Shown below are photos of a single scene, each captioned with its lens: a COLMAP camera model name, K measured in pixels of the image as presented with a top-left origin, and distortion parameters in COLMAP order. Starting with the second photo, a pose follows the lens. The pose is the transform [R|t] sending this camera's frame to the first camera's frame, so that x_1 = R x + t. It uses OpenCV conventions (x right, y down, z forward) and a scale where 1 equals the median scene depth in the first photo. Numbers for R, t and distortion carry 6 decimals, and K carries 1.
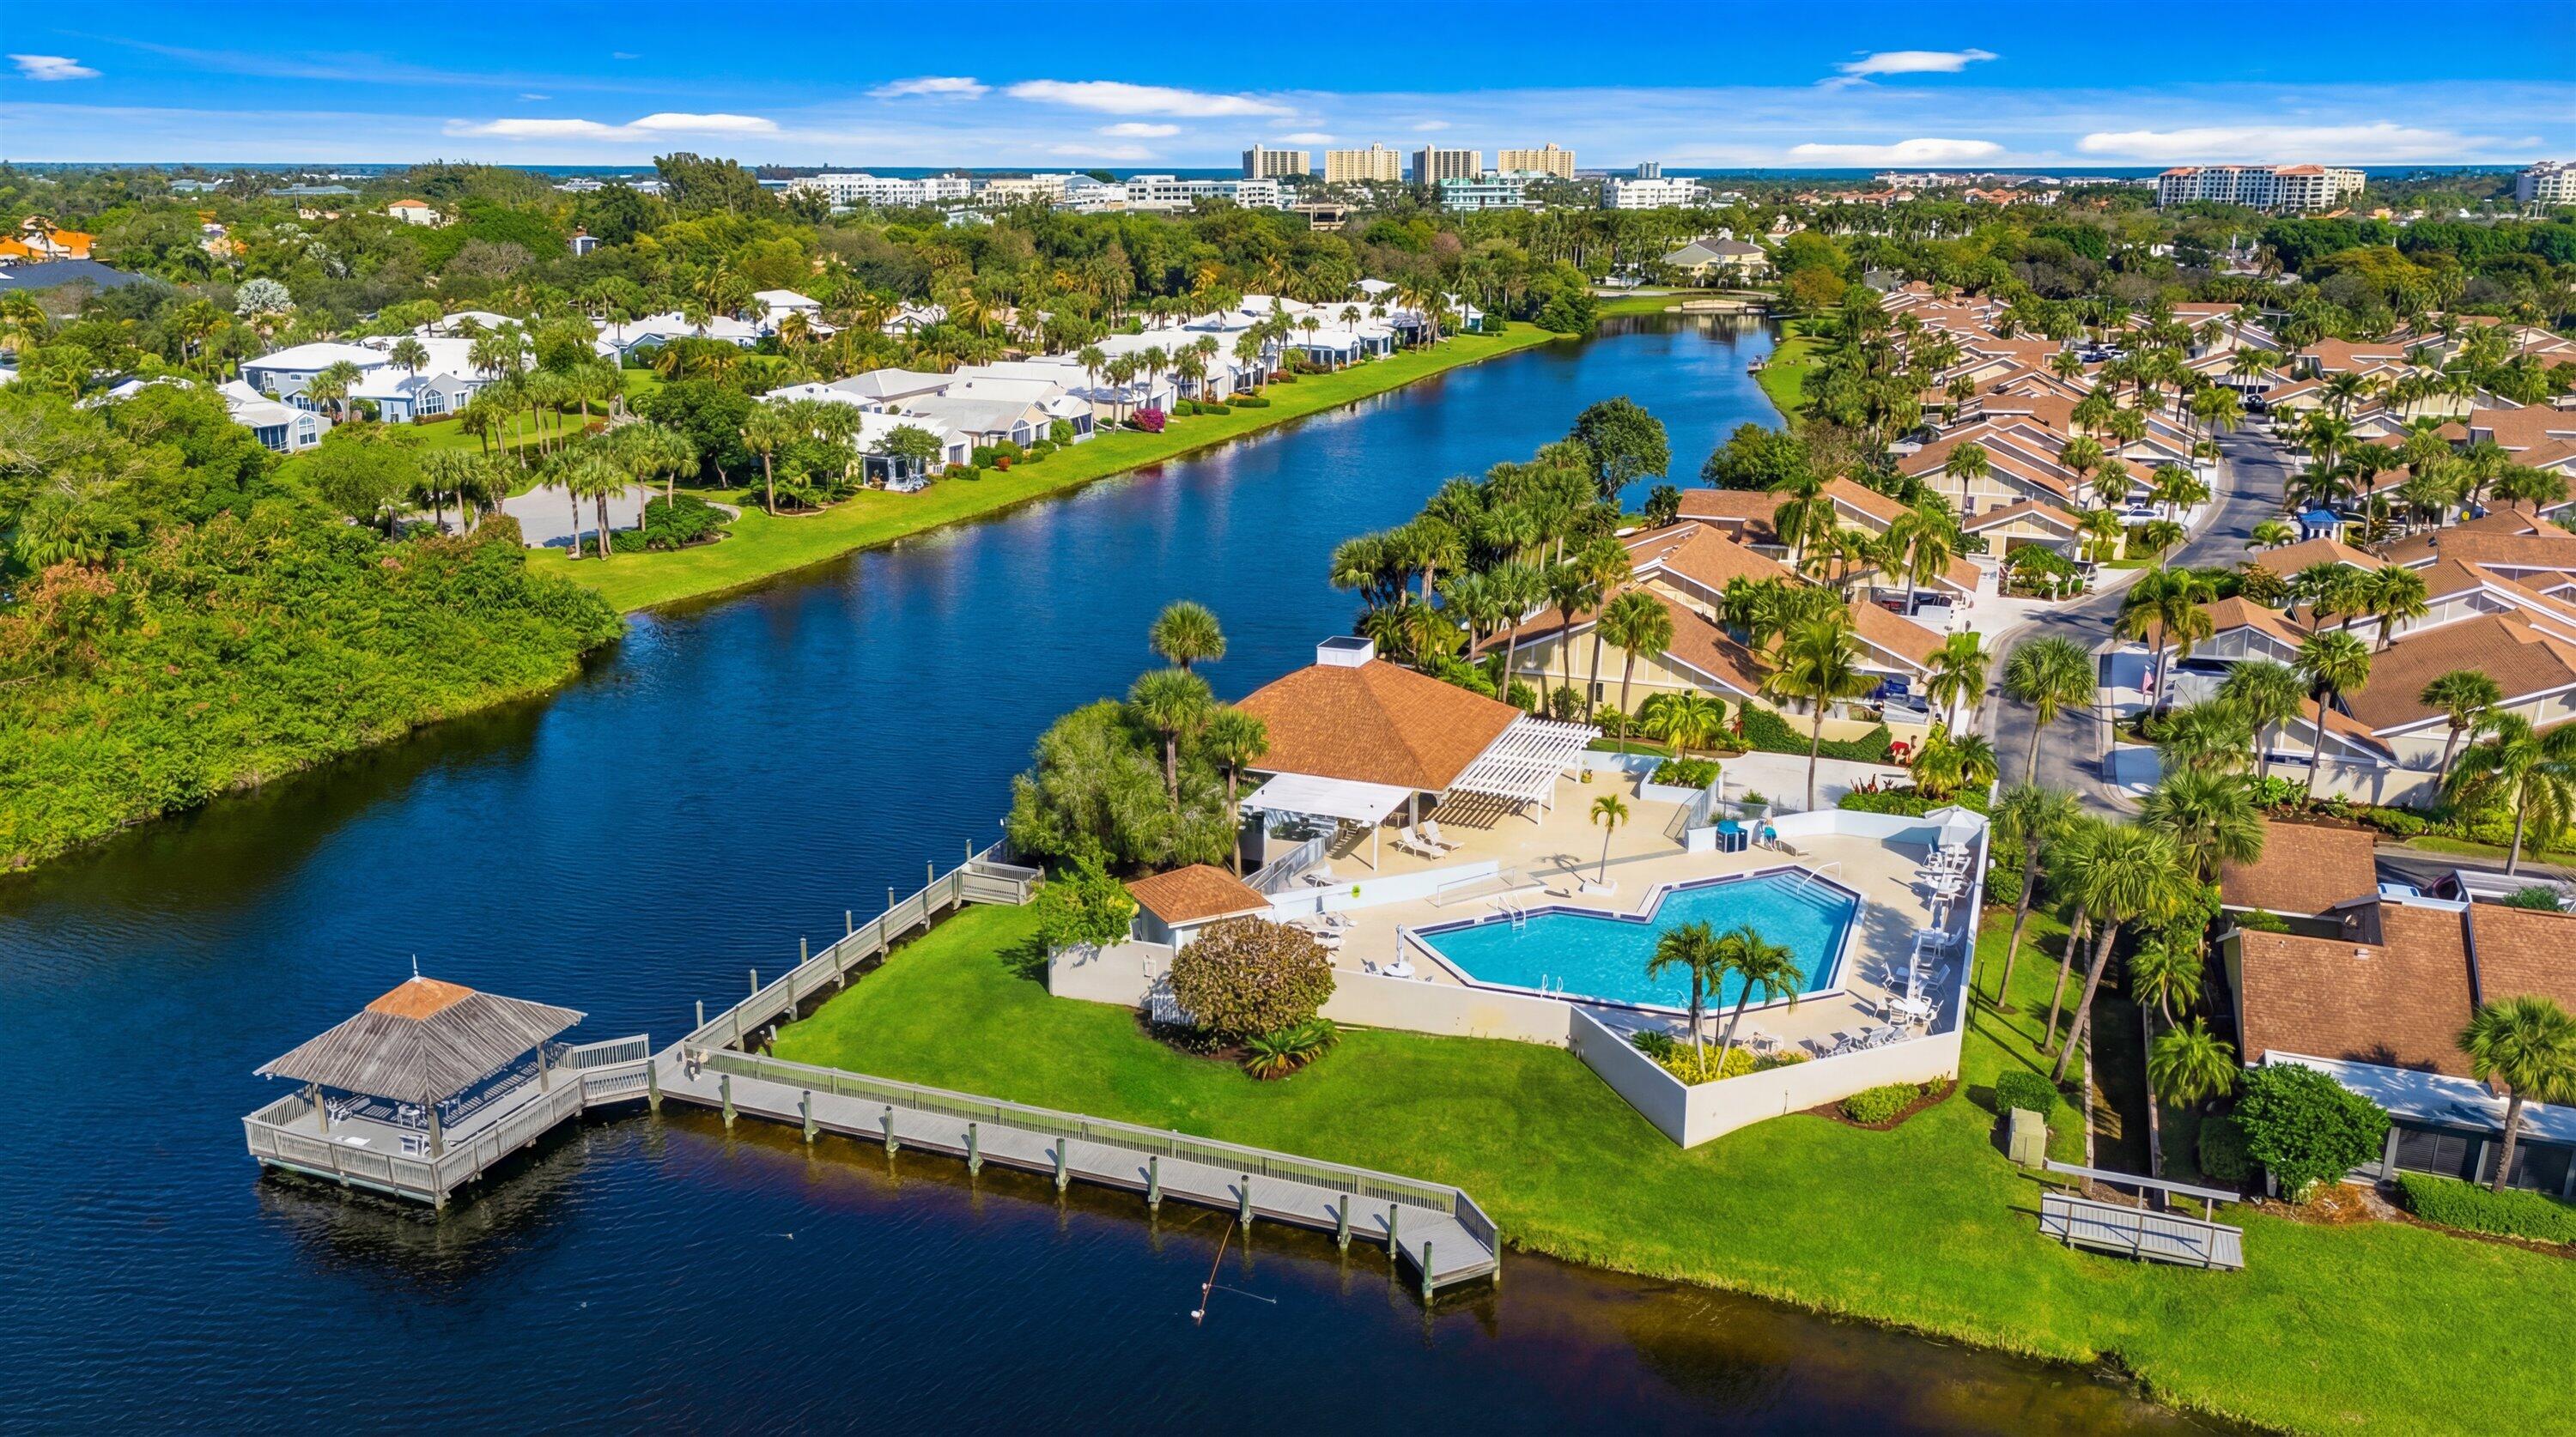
lens RADIAL K [[1924.2, 0, 1353.0], [0, 1924.2, 722.1], [0, 0, 1]] dist [-0.001568, 0.001133]
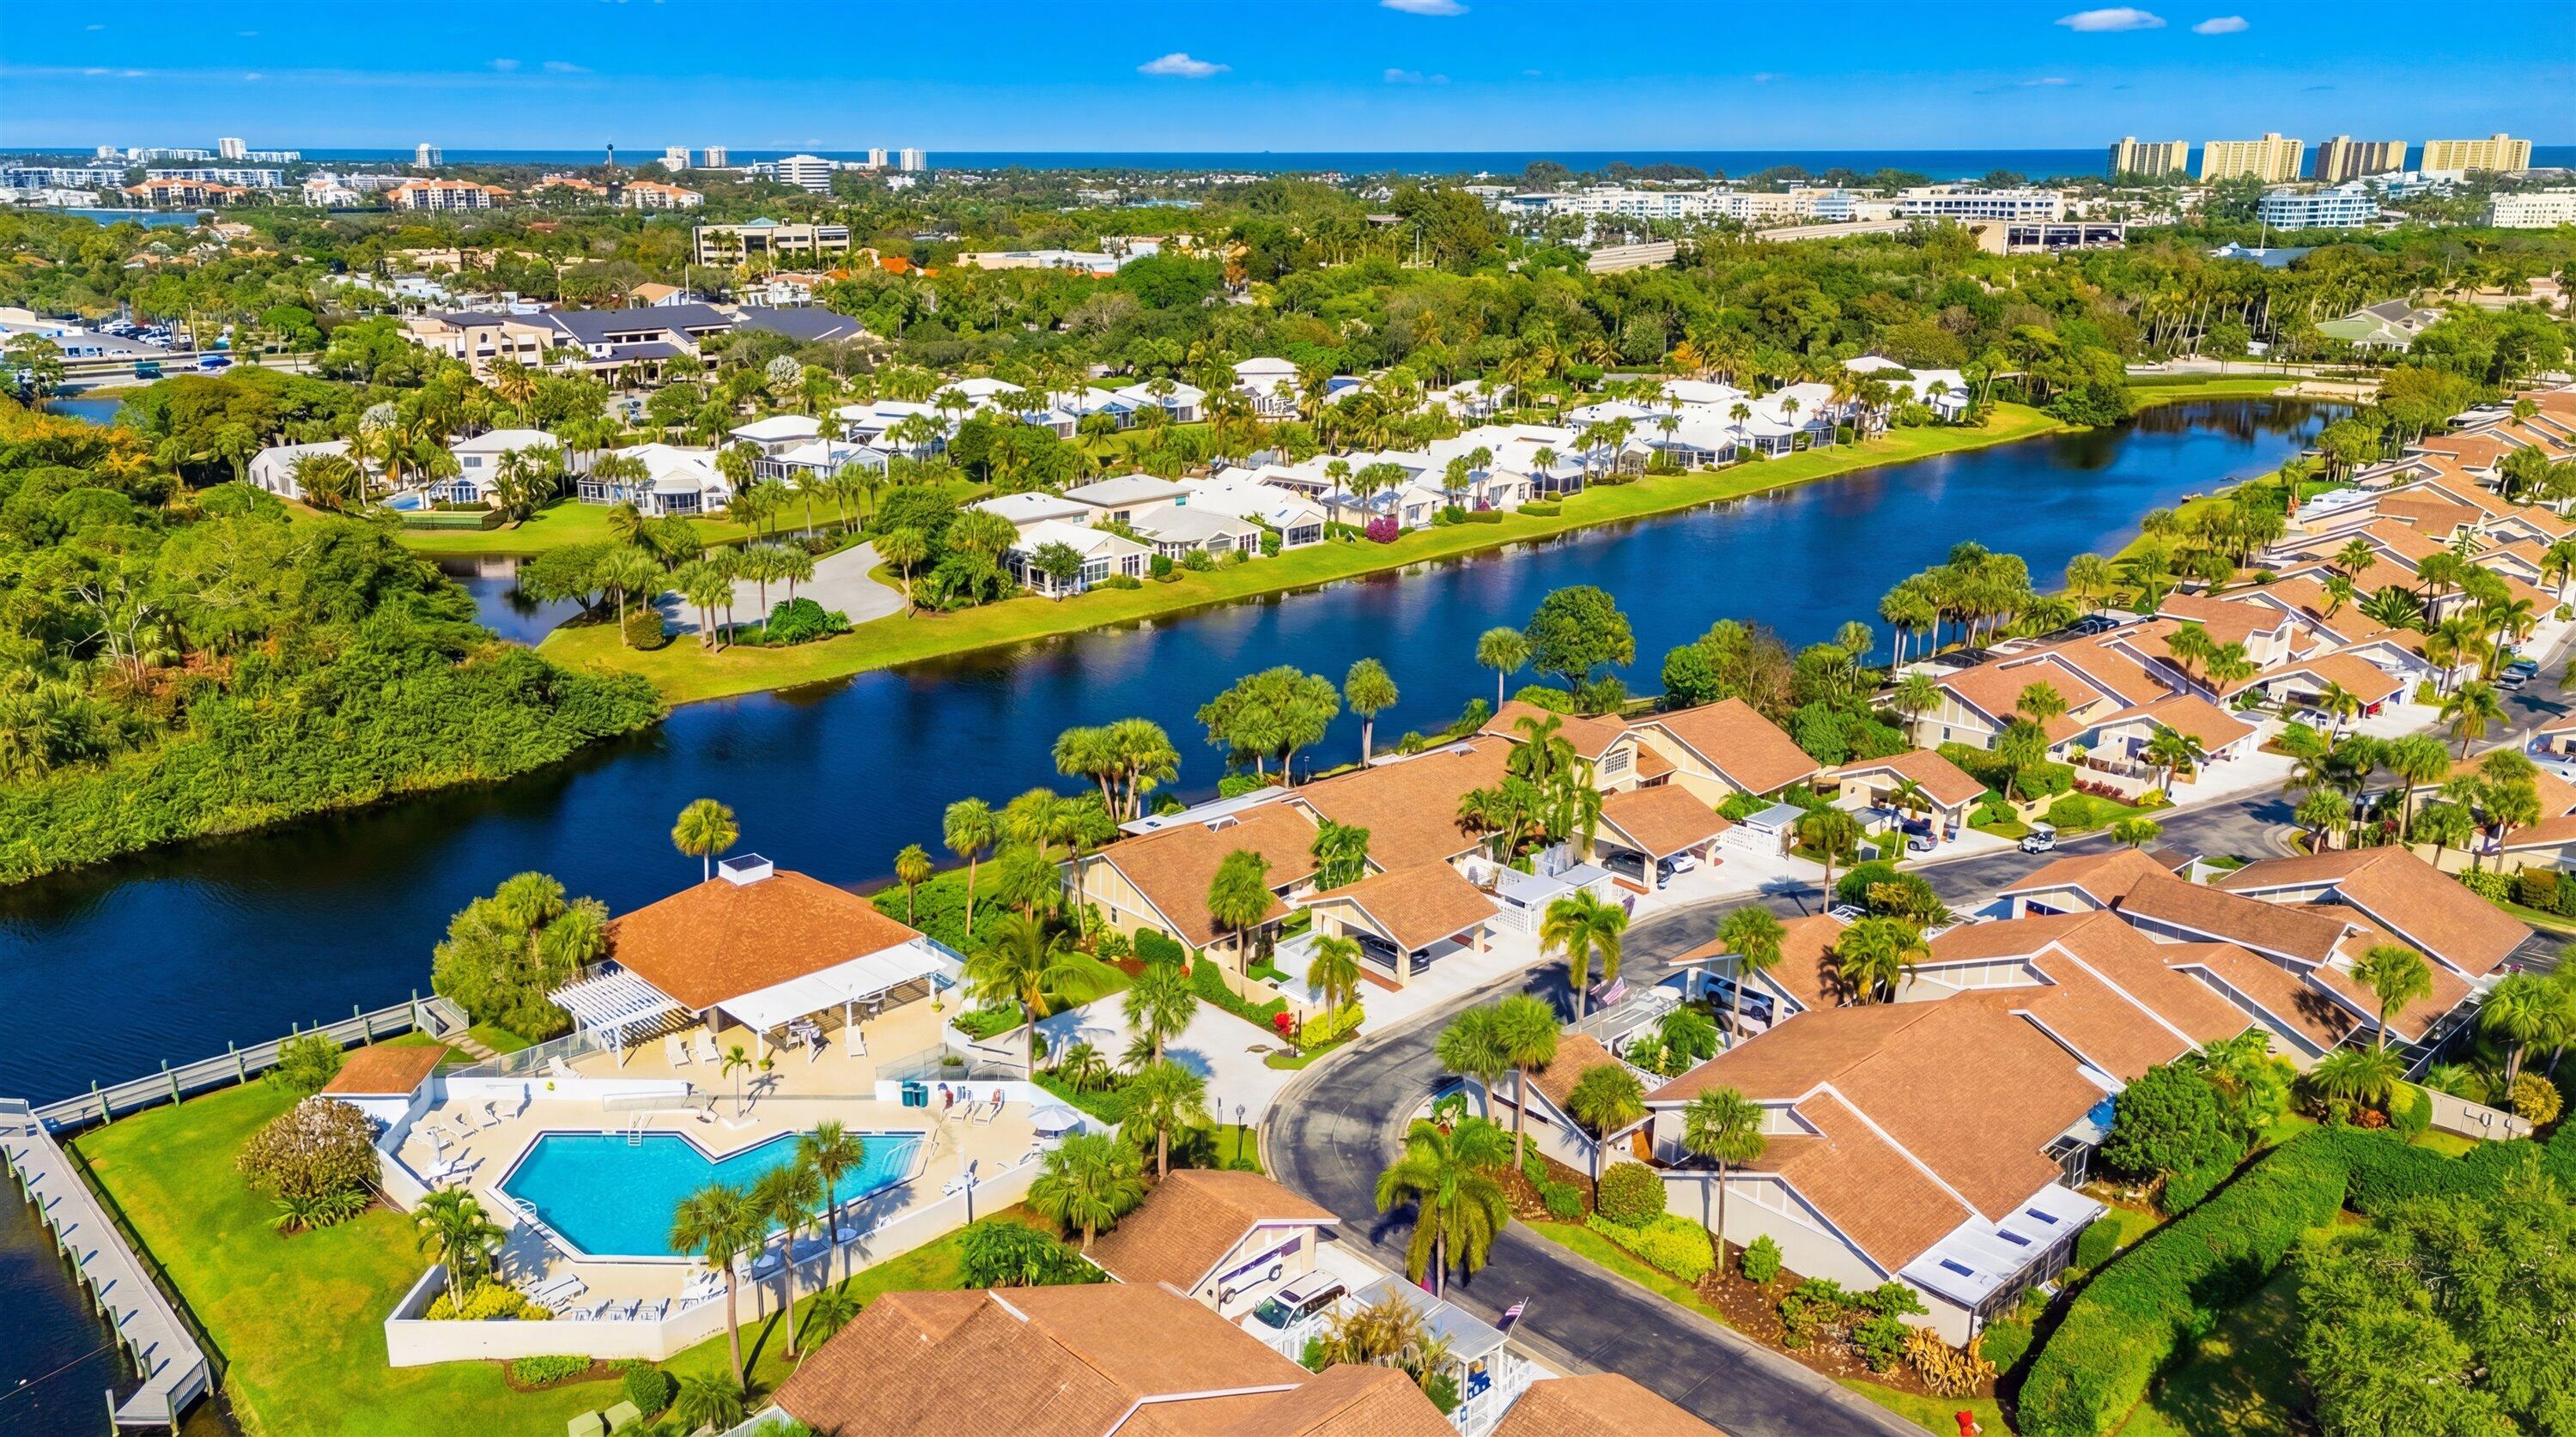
lens RADIAL K [[1924.2, 0, 1353.0], [0, 1924.2, 722.1], [0, 0, 1]] dist [-0.001568, 0.001133]
pose [[0.899047, 0.121993, -0.420514, 0.422224], [-0.117924, 0.992378, 0.035776, -0.109676], [0.421673, 0.017424, 0.906580, 0.040707]]
